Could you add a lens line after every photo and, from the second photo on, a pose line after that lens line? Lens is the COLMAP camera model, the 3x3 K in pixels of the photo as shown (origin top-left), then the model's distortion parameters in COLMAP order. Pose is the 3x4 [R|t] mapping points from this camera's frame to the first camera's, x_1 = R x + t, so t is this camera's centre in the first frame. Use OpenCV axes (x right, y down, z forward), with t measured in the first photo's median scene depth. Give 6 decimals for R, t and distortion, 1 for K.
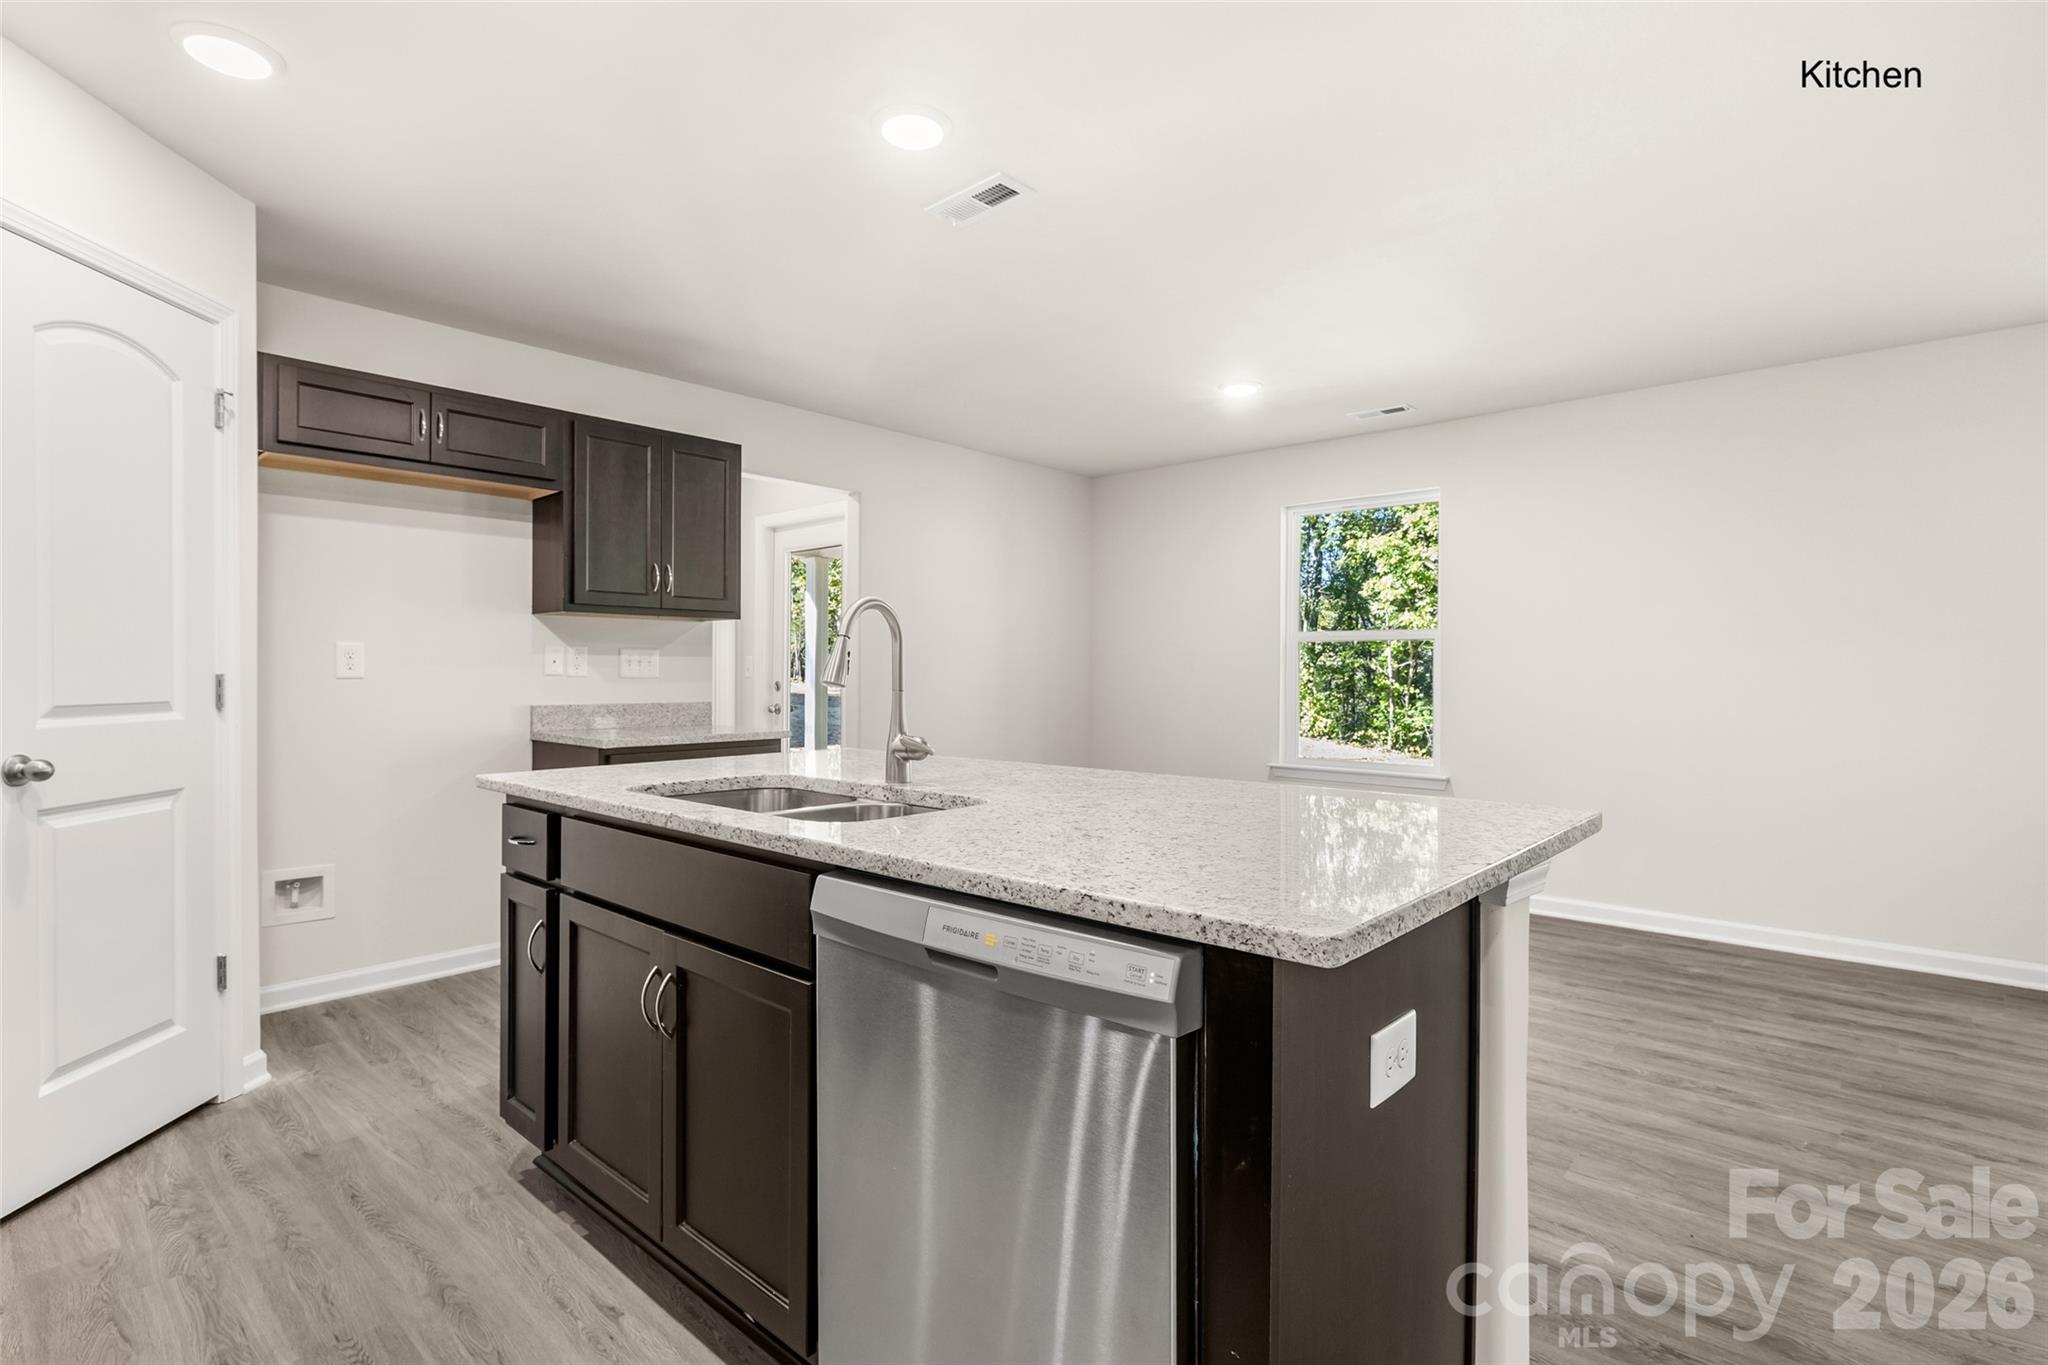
lens RADIAL K [[987.3, 0, 1011.3], [0, 987.3, 682.3], [0, 0, 1]] dist [0.002617, 0.000965]
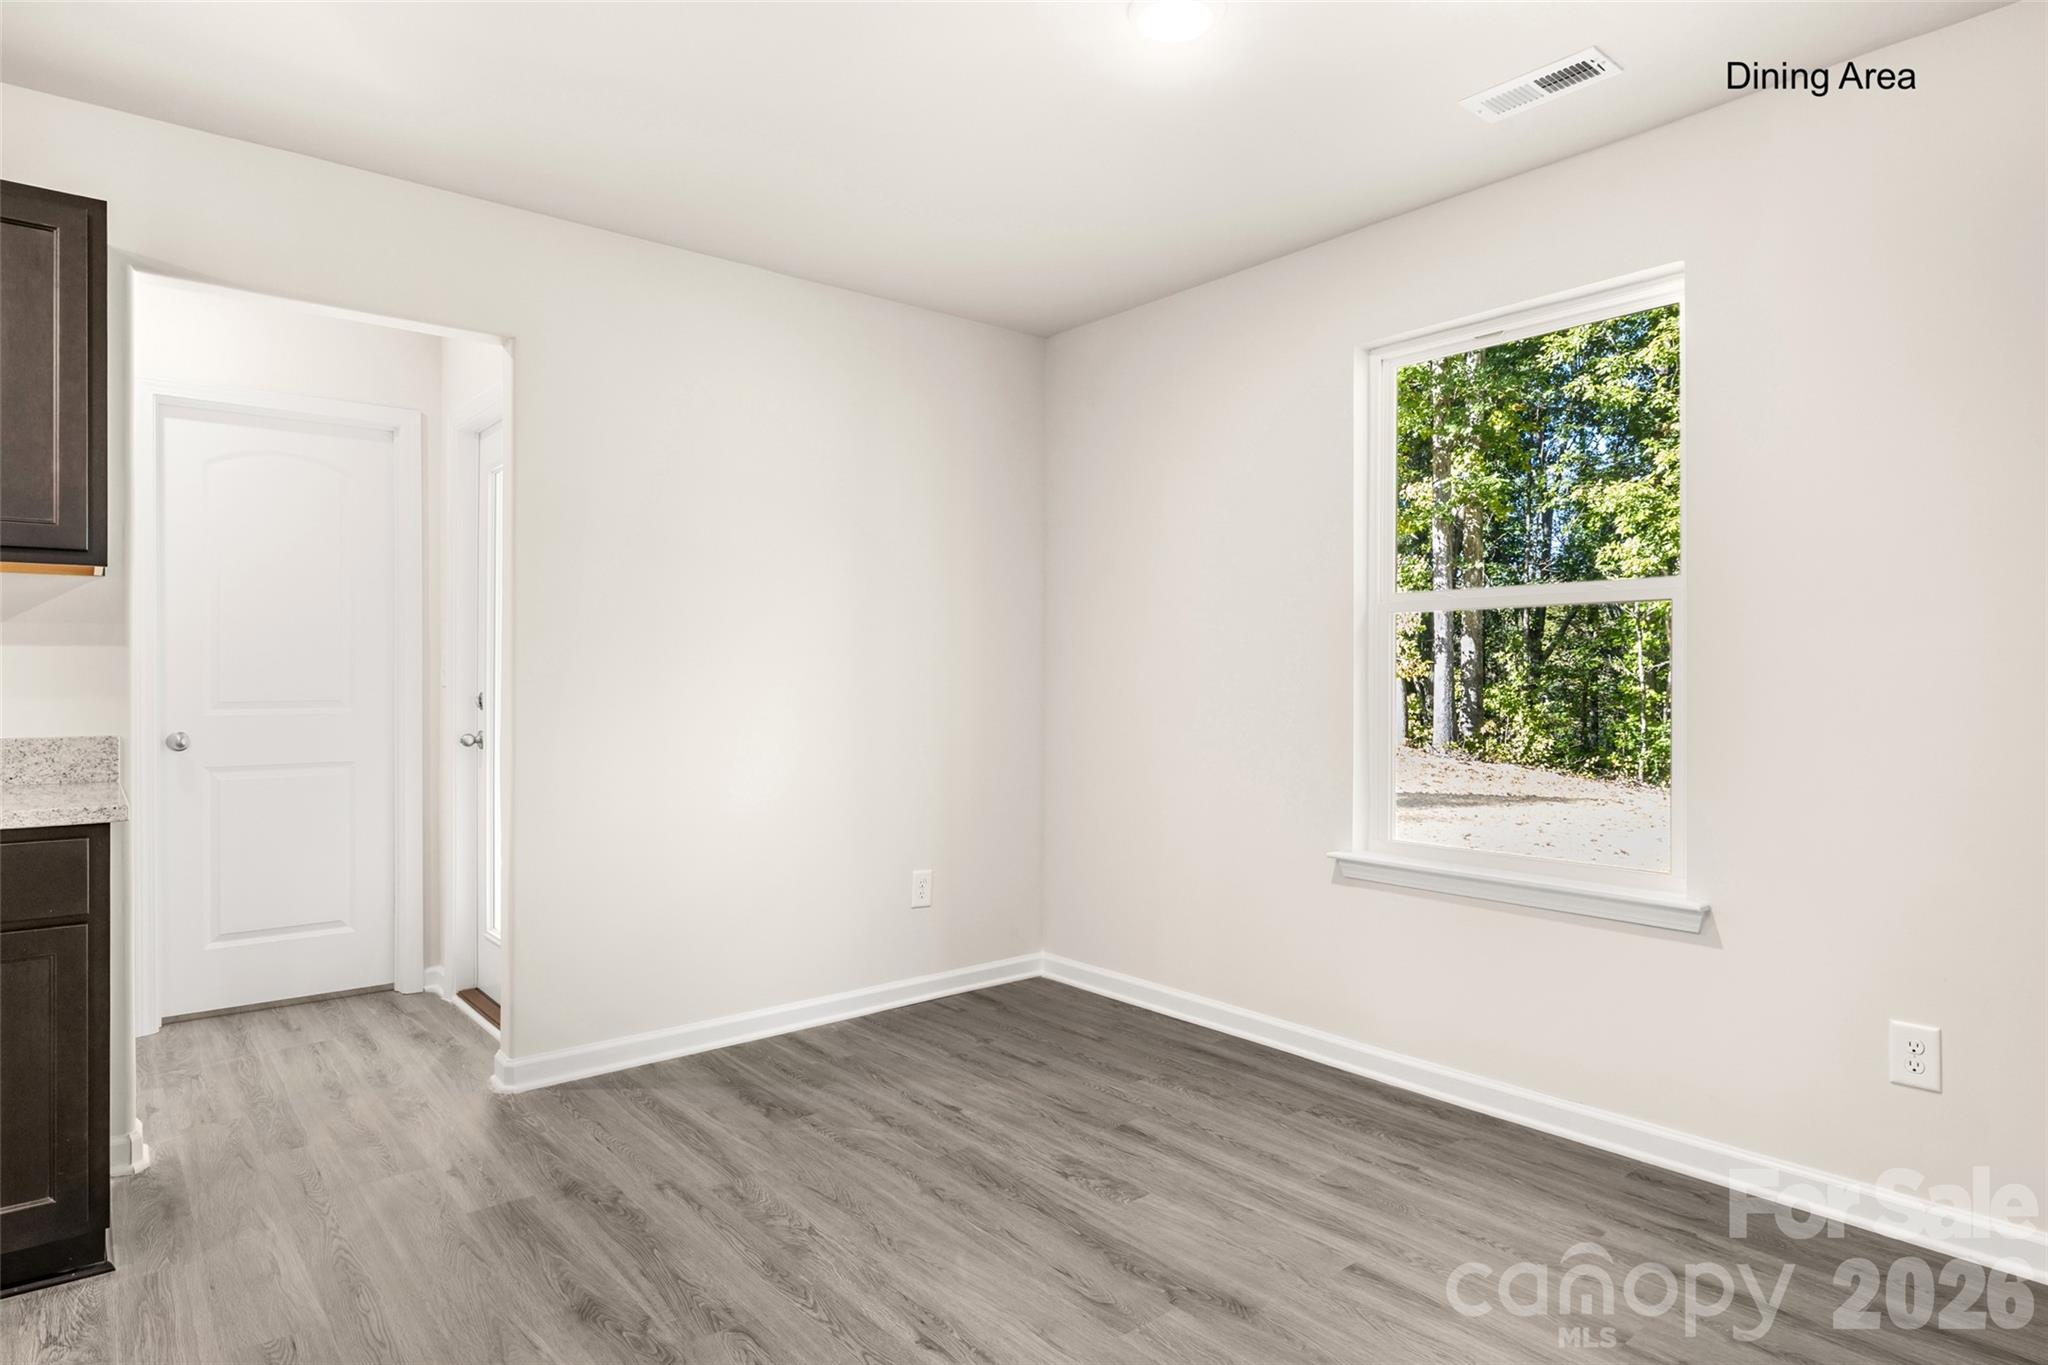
lens RADIAL K [[1122.7, 0, 1024.0], [0, 1122.7, 682.5], [0, 0, 1]] dist [0.000031, -0.000128]
pose [[0.989458, -0.001761, -0.144812, 0.257261], [0.001021, 0.999986, -0.005187, -0.004272], [0.144819, 0.004984, 0.989446, 0.552644]]
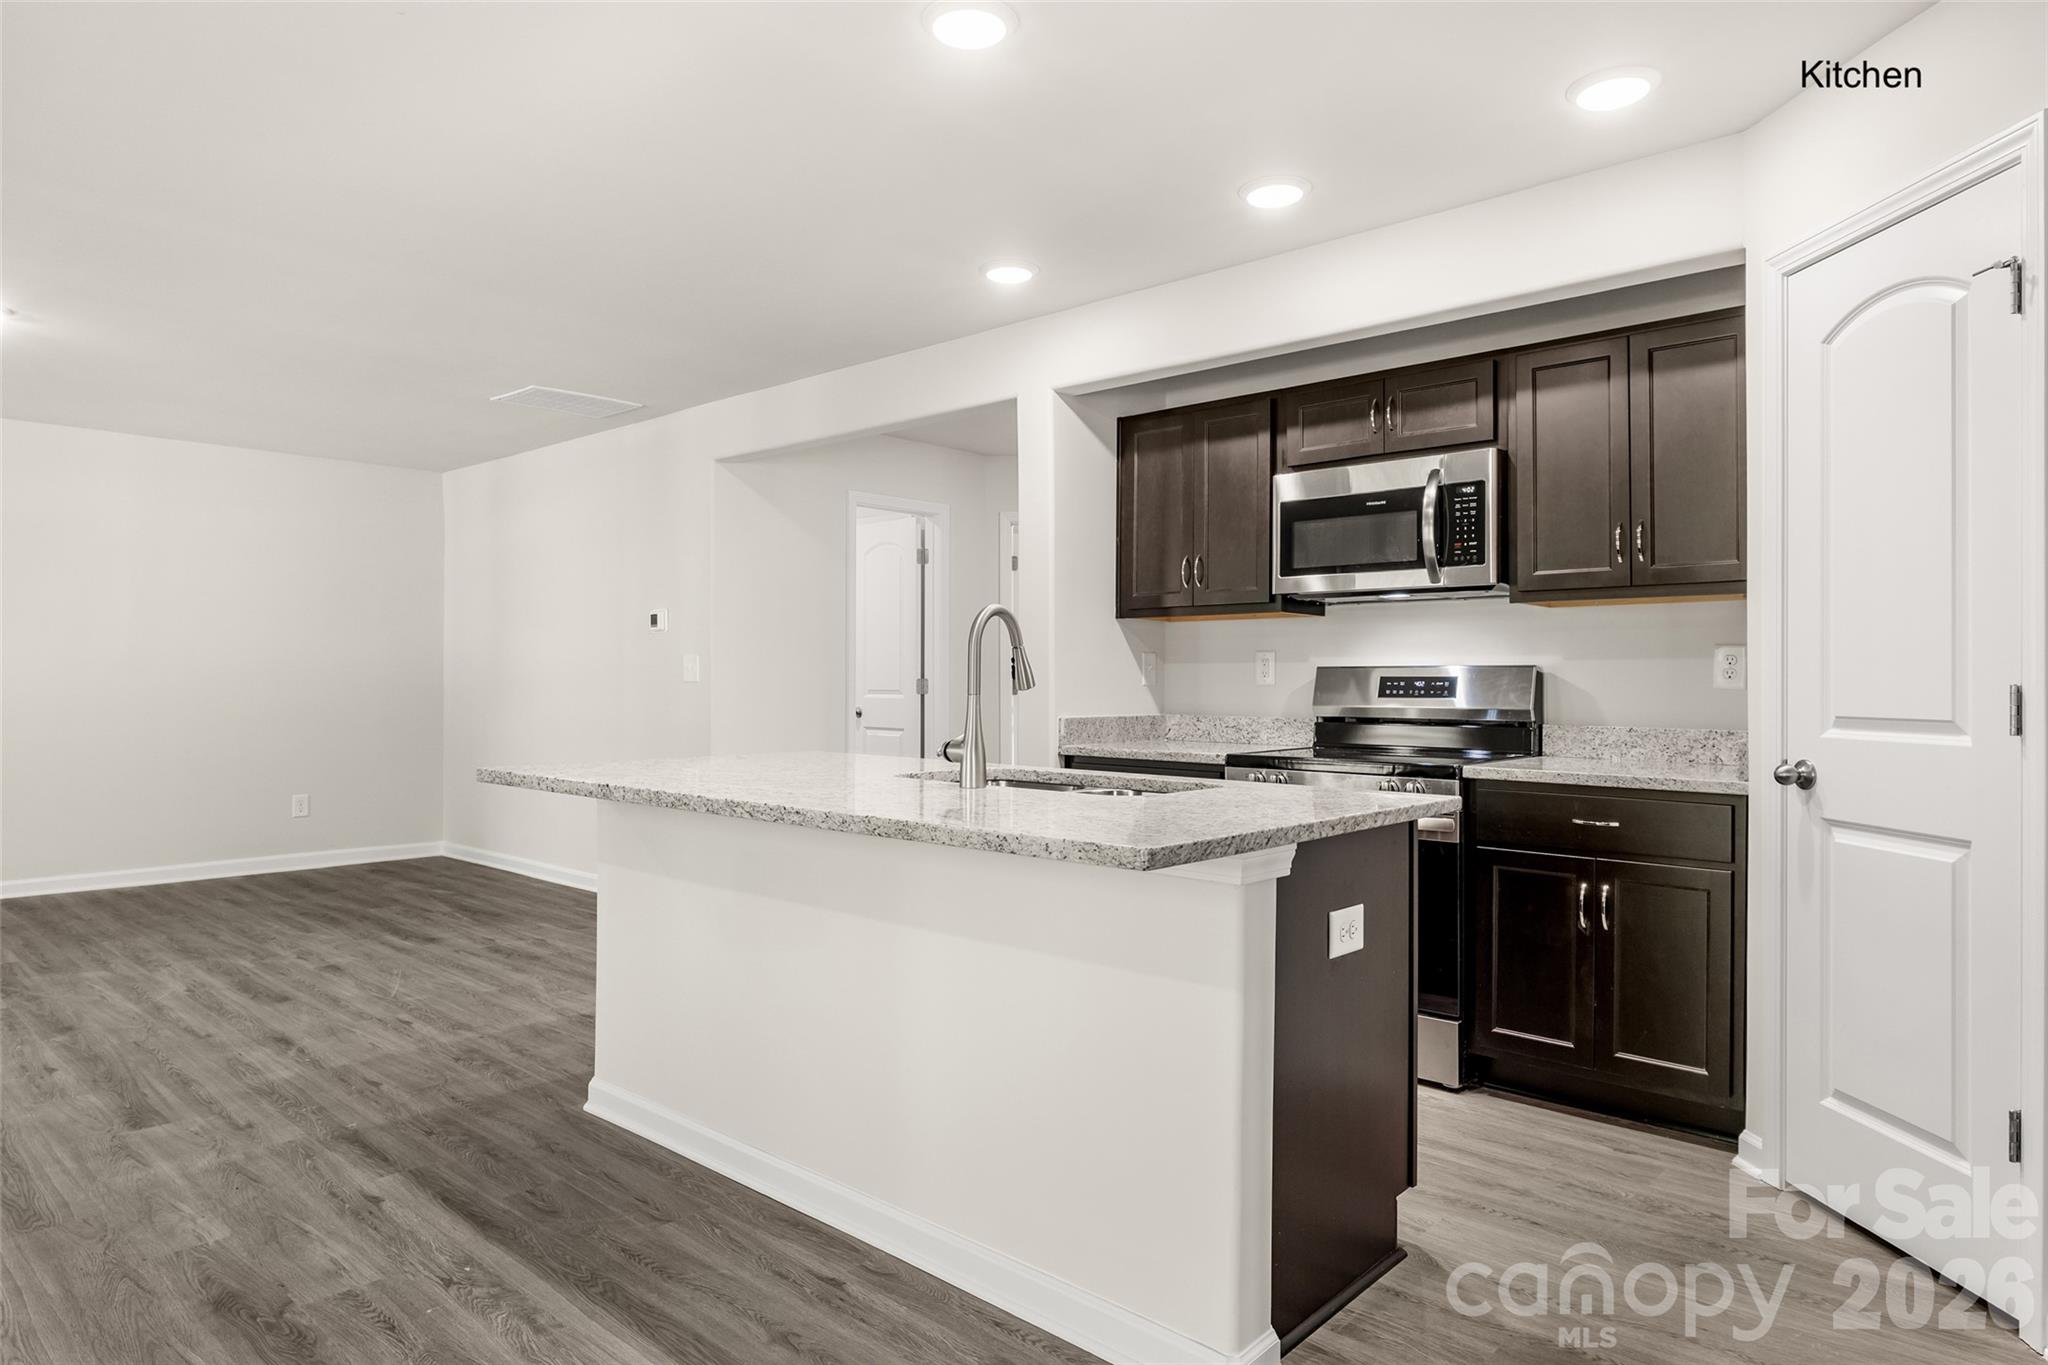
lens RADIAL K [[1236.3, 0, 1023.8], [0, 1236.3, 670.6], [0, 0, 1]] dist [0.000403, 0.000210]
pose [[-0.999985, -0.005492, -0.000604, -0.086611], [-0.005494, 0.999977, 0.004058, -0.011327], [0.000582, 0.004061, -0.999992, 1.171927]]
